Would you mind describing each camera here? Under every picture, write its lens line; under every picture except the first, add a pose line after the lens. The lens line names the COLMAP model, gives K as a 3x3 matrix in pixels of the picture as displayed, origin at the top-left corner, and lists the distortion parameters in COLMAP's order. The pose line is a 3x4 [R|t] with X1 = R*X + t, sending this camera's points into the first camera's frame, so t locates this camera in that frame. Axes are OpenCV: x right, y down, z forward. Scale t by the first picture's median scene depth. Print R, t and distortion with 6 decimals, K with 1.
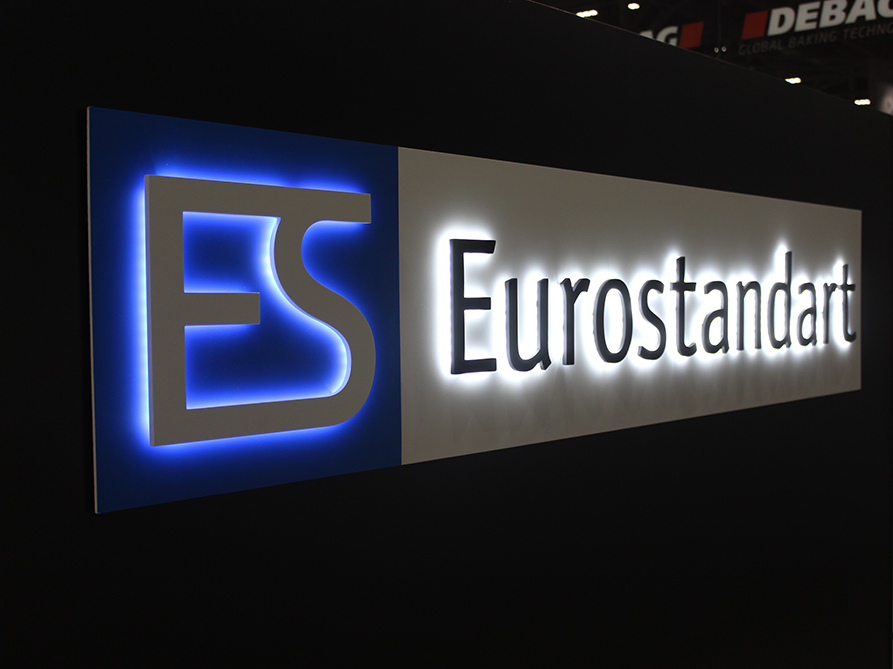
lens RADIAL K [[1098.8, 0, 446.5], [0, 1098.8, 333.4], [0, 0, 1]] dist [-0.115824, 0.000000]
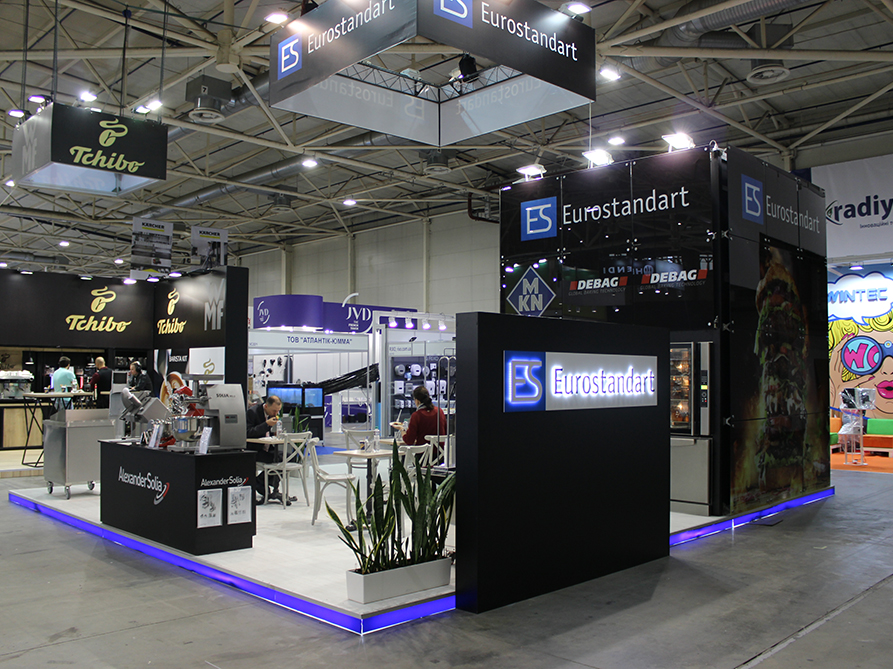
lens RADIAL K [[822.1, 0, 444.5], [0, 822.1, 340.5], [0, 0, 1]] dist [-0.077905, 0.000000]
pose [[0.998856, 0.010011, -0.046753, -0.298223], [-0.013476, 0.997137, -0.074404, 0.070258], [0.045875, 0.074949, 0.996132, -2.587554]]
